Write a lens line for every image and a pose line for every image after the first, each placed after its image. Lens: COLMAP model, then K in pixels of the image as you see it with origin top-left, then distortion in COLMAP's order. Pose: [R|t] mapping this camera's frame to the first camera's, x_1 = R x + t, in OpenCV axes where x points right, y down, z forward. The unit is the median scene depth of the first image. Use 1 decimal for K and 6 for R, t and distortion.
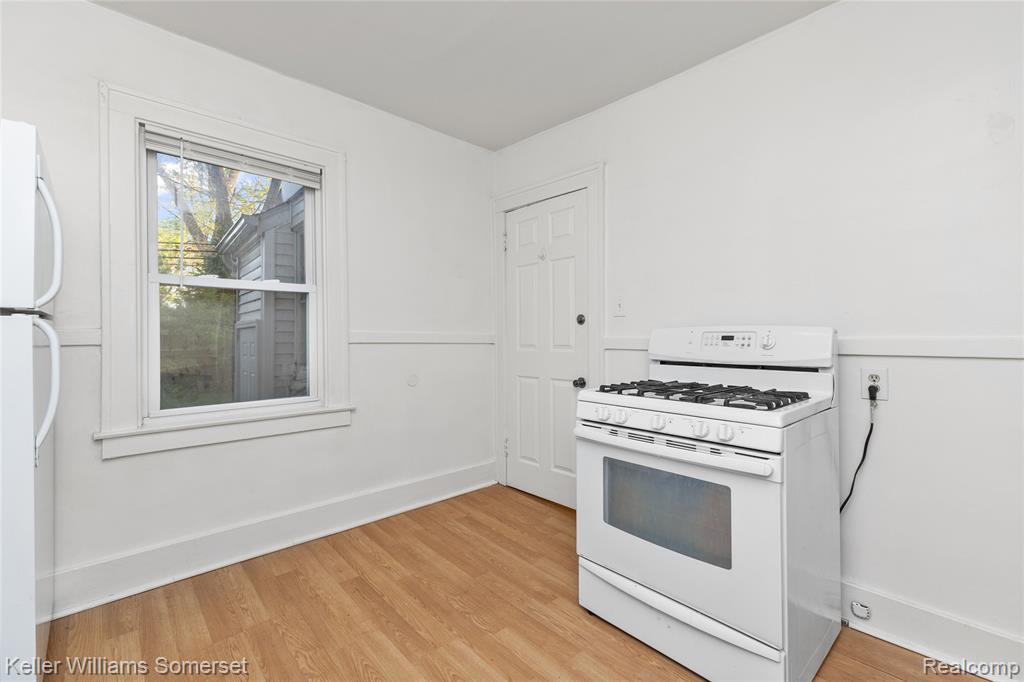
lens RADIAL K [[442.4, 0, 511.9], [0, 442.4, 337.0], [0, 0, 1]] dist [0.005359, -0.000081]
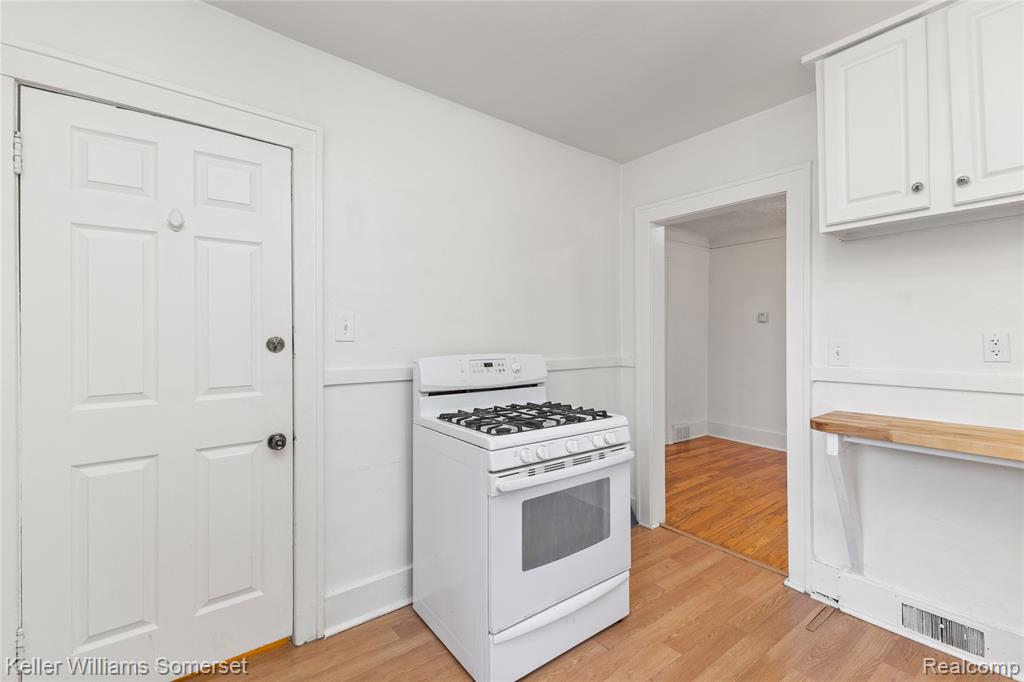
lens RADIAL K [[442.4, 0, 511.9], [0, 442.4, 337.0], [0, 0, 1]] dist [0.005359, -0.000081]
pose [[0.094499, -0.001051, 0.995524, -0.659696], [0.003263, 0.999994, 0.000747, -0.072209], [-0.995520, 0.003178, 0.094502, 0.851709]]
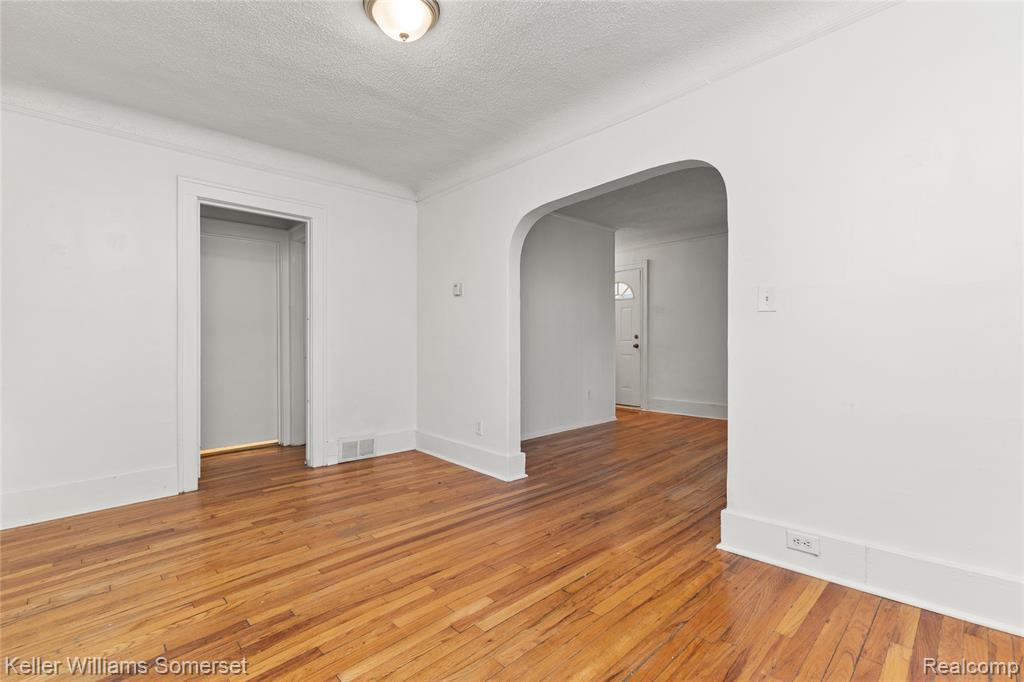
lens RADIAL K [[442.4, 0, 511.9], [0, 442.4, 337.0], [0, 0, 1]] dist [0.005359, -0.000081]
pose [[-0.010752, 0.014938, 0.999831, 0.166673], [0.011497, 0.999824, -0.014814, 0.065347], [-0.999876, 0.011336, -0.010922, -0.647023]]
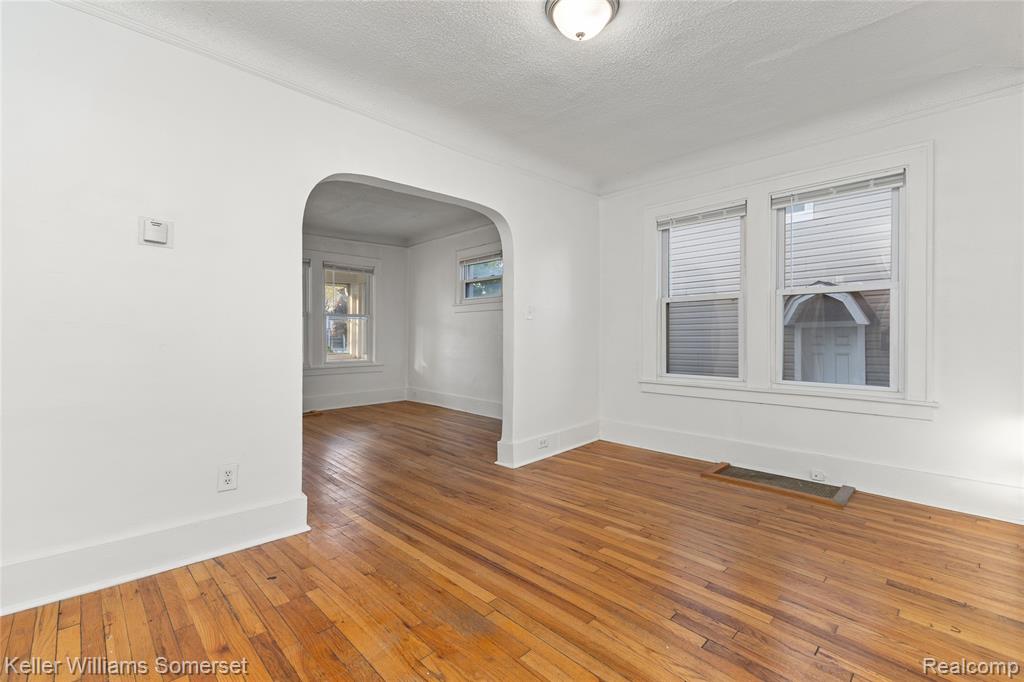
lens RADIAL K [[442.4, 0, 511.9], [0, 442.4, 337.0], [0, 0, 1]] dist [0.005359, -0.000081]
pose [[-0.999852, 0.004047, -0.016737, 1.389325], [0.003957, 0.999977, 0.005429, 0.064717], [0.016759, 0.005362, -0.999845, 0.624767]]
